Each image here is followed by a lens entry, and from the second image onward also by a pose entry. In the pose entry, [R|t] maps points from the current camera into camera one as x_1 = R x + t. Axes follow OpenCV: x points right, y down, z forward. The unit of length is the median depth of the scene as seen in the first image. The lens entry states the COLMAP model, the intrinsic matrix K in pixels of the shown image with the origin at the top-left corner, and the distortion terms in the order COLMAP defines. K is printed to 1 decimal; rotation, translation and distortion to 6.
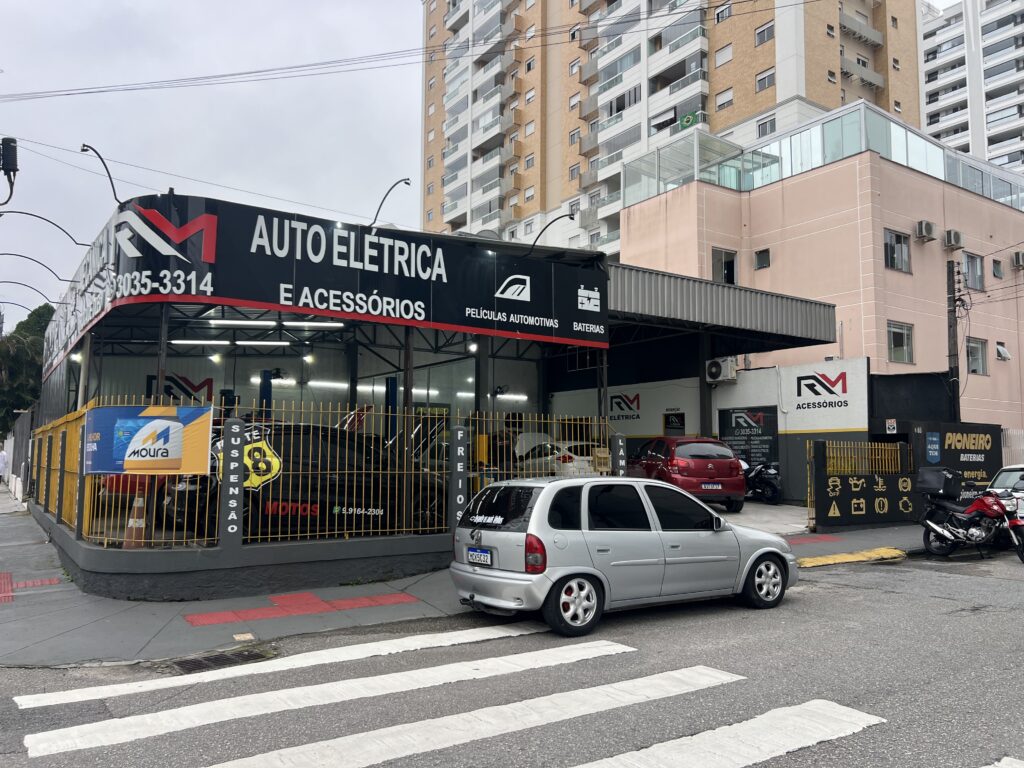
lens RADIAL K [[771.4, 0, 508.1], [0, 771.4, 395.2], [0, 0, 1]] dist [0.031011, -0.006391]
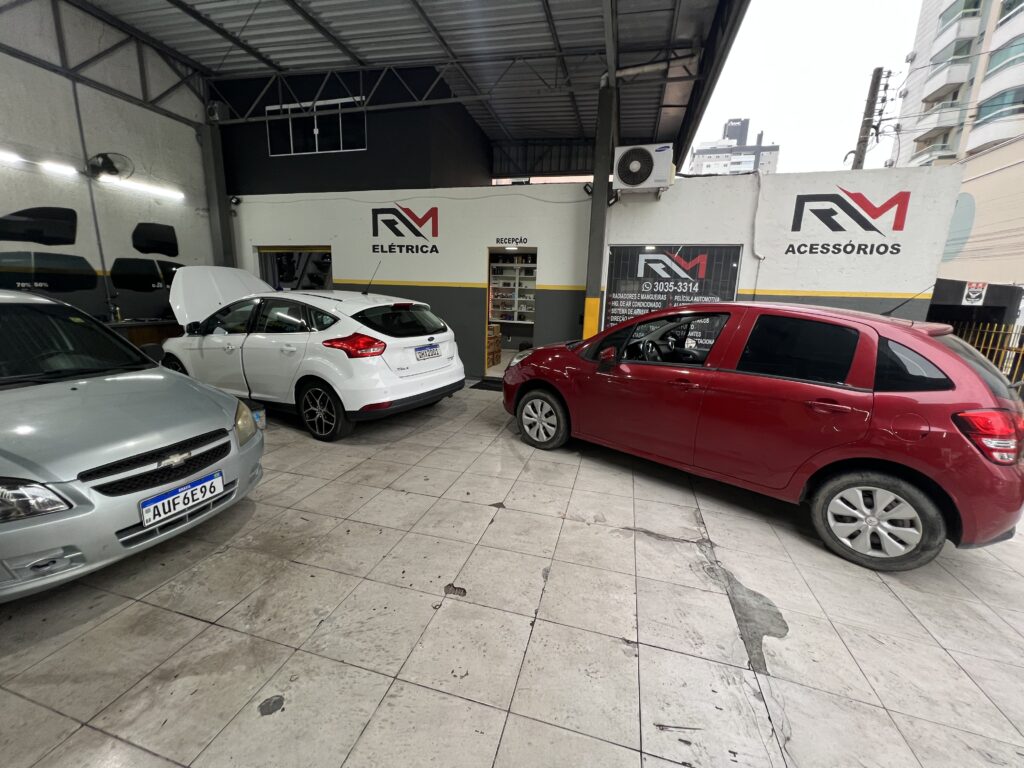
lens RADIAL K [[410.6, 0, 512.0], [0, 410.6, 384.0], [0, 0, 1]] dist [-0.001444, -0.000138]
pose [[0.759280, -0.120118, 0.639582, 0.001939], [-0.080216, 0.958047, 0.275156, 0.083694], [-0.645801, -0.260225, 0.717791, 1.676951]]
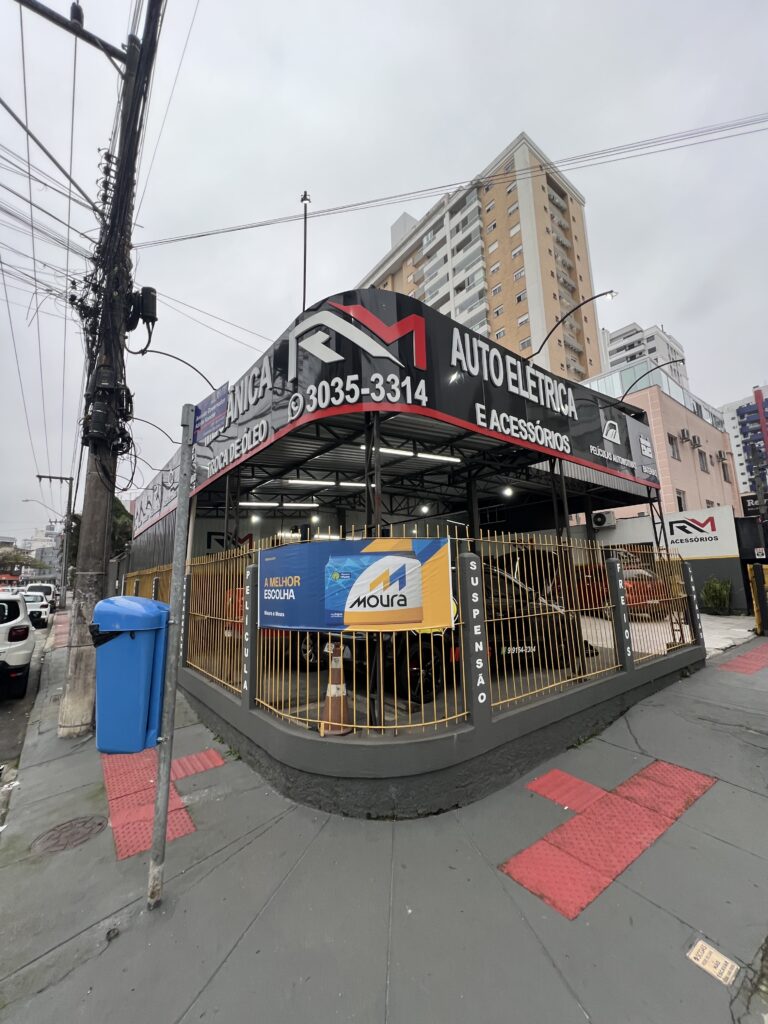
lens RADIAL K [[412.2, 0, 384.0], [0, 412.2, 512.0], [0, 0, 1]] dist [-0.001293, -0.000183]
pose [[0.996984, -0.020941, 0.074731, -0.413711], [0.027382, 0.995899, -0.086231, 0.019845], [-0.072619, 0.088018, 0.993468, 0.510419]]
